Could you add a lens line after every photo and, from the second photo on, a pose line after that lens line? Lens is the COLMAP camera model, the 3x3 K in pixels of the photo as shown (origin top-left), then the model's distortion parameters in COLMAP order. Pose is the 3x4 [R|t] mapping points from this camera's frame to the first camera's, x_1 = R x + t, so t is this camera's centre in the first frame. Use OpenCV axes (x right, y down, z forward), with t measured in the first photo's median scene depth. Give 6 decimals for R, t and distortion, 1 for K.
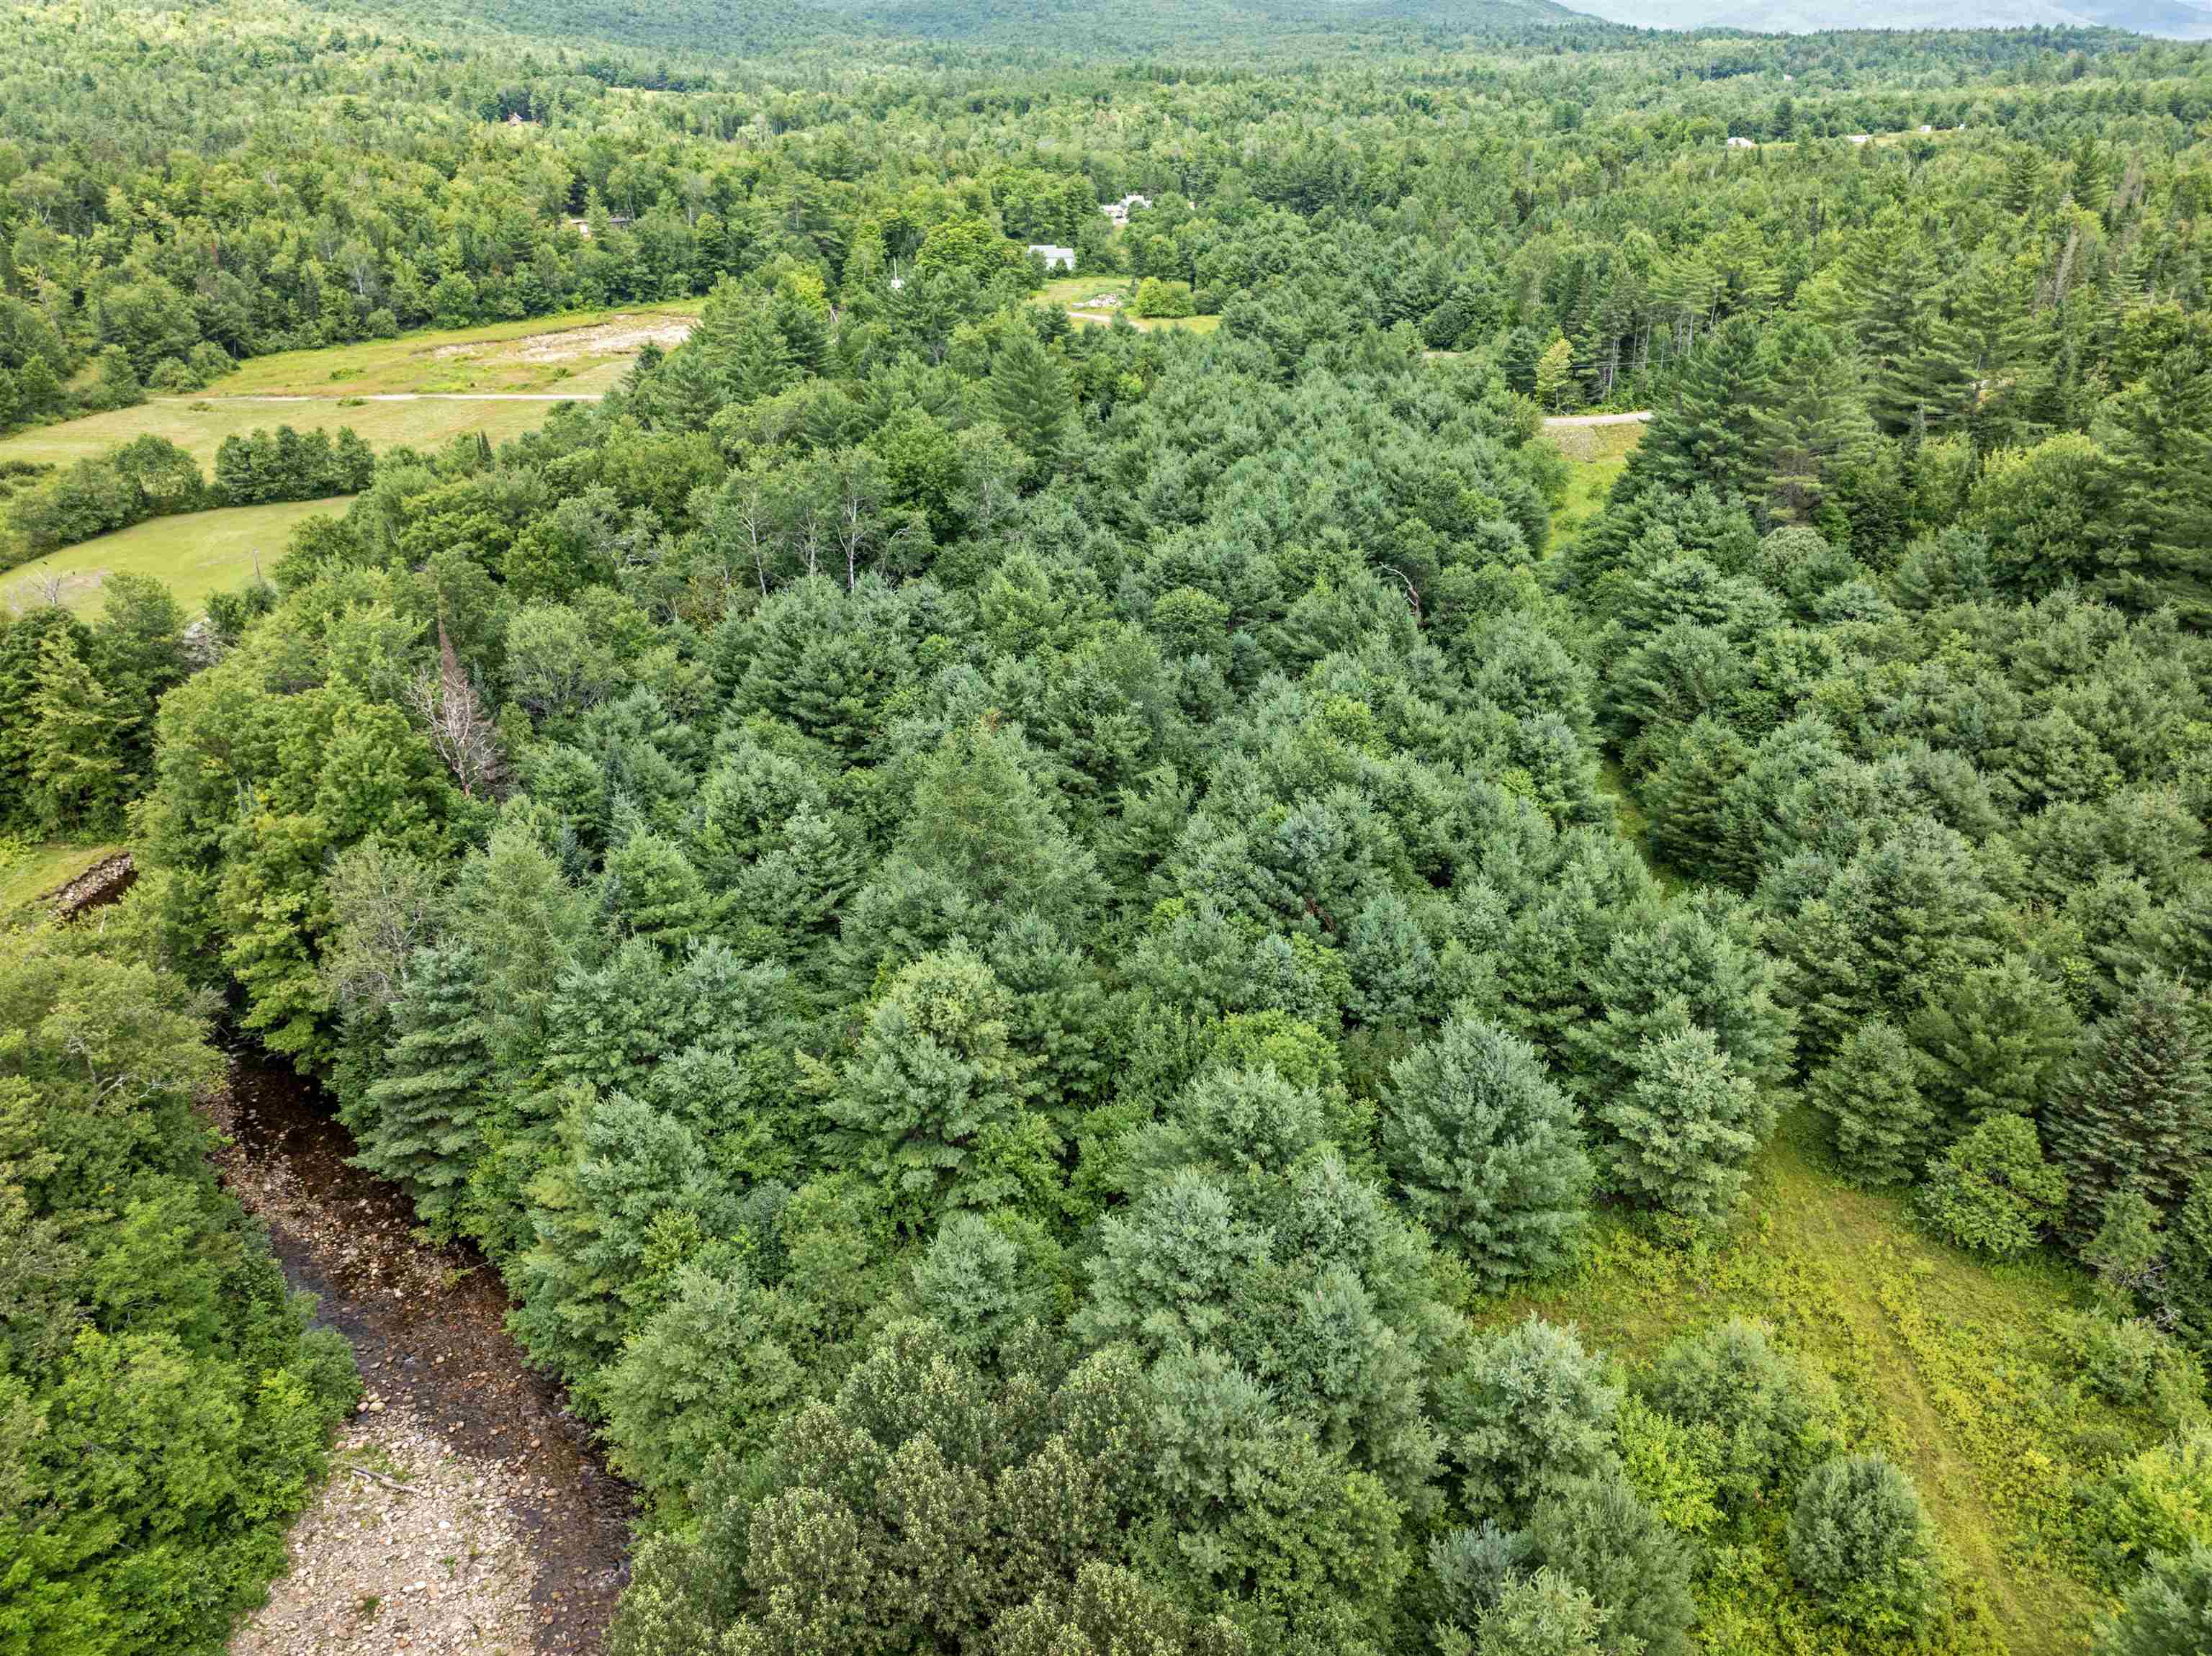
lens RADIAL K [[1554.2, 0, 1114.6], [0, 1554.2, 820.2], [0, 0, 1]] dist [-0.038736, -0.000747]
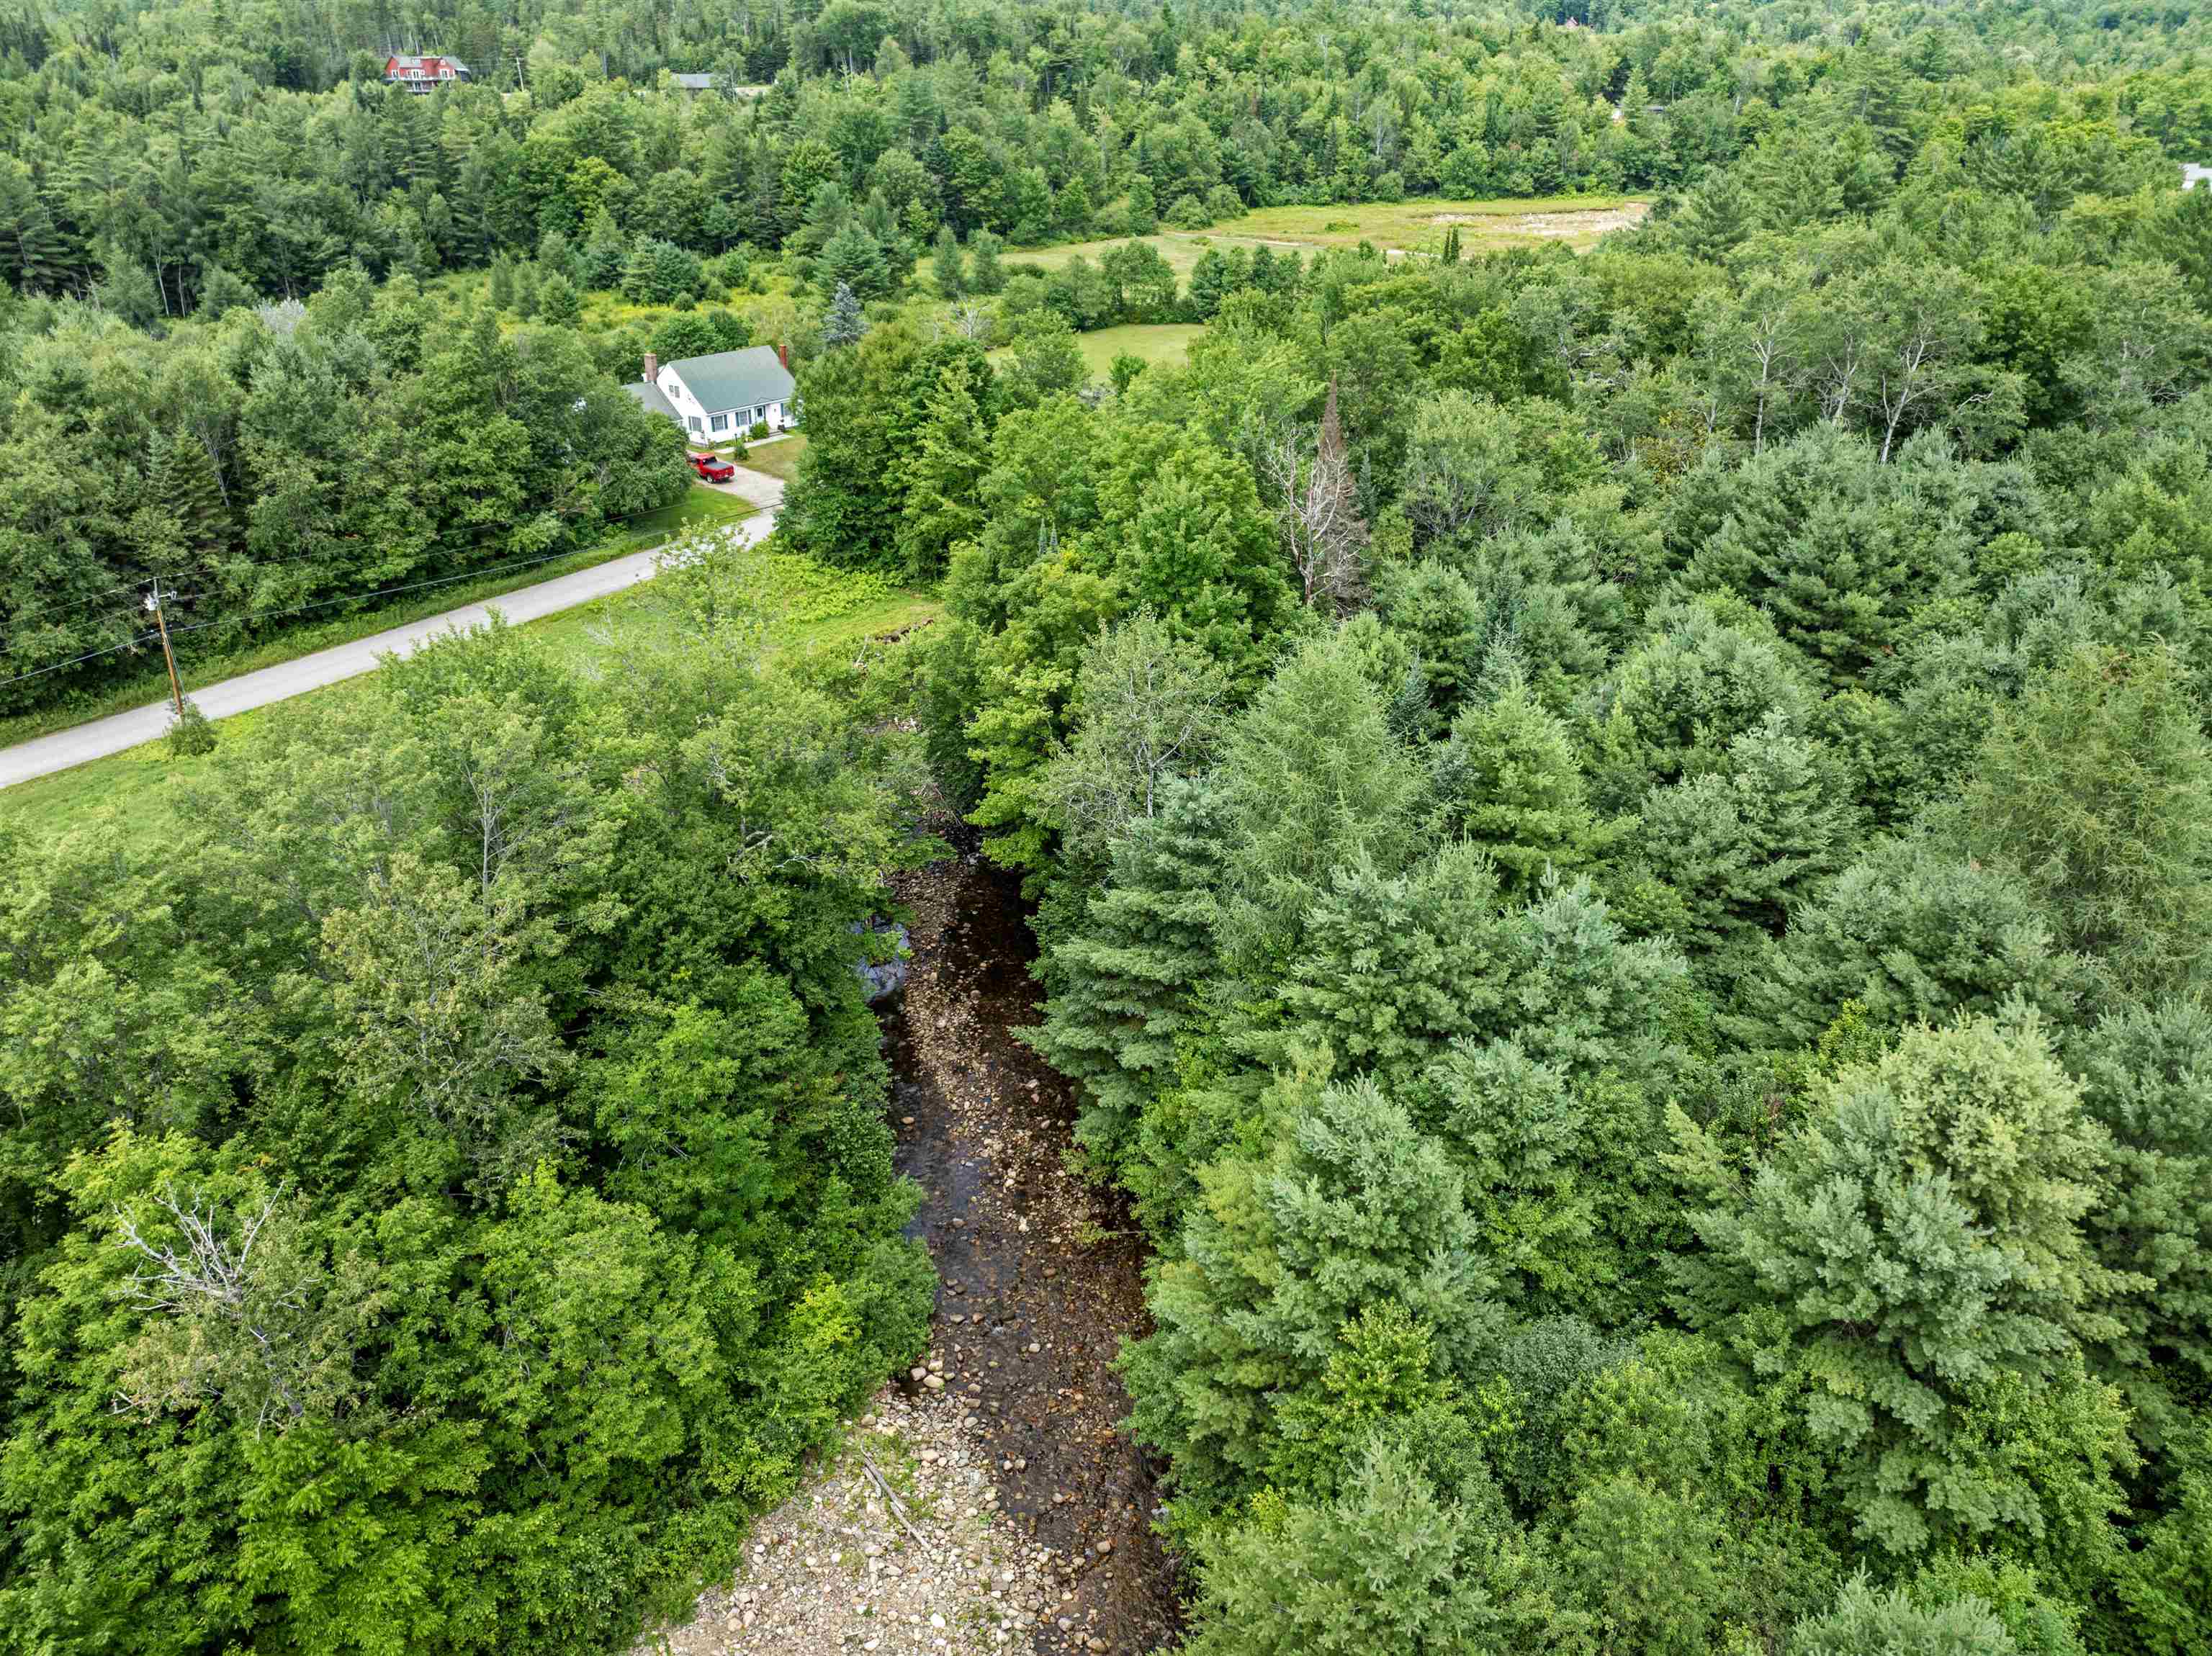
lens RADIAL K [[1555.9, 0, 1114.9], [0, 1555.9, 815.9], [0, 0, 1]] dist [-0.037913, 0.000588]
pose [[0.825288, 0.260154, -0.501218, -0.054616], [-0.242942, 0.964794, 0.100751, 0.017447], [0.509783, 0.038619, 0.859436, 0.184824]]
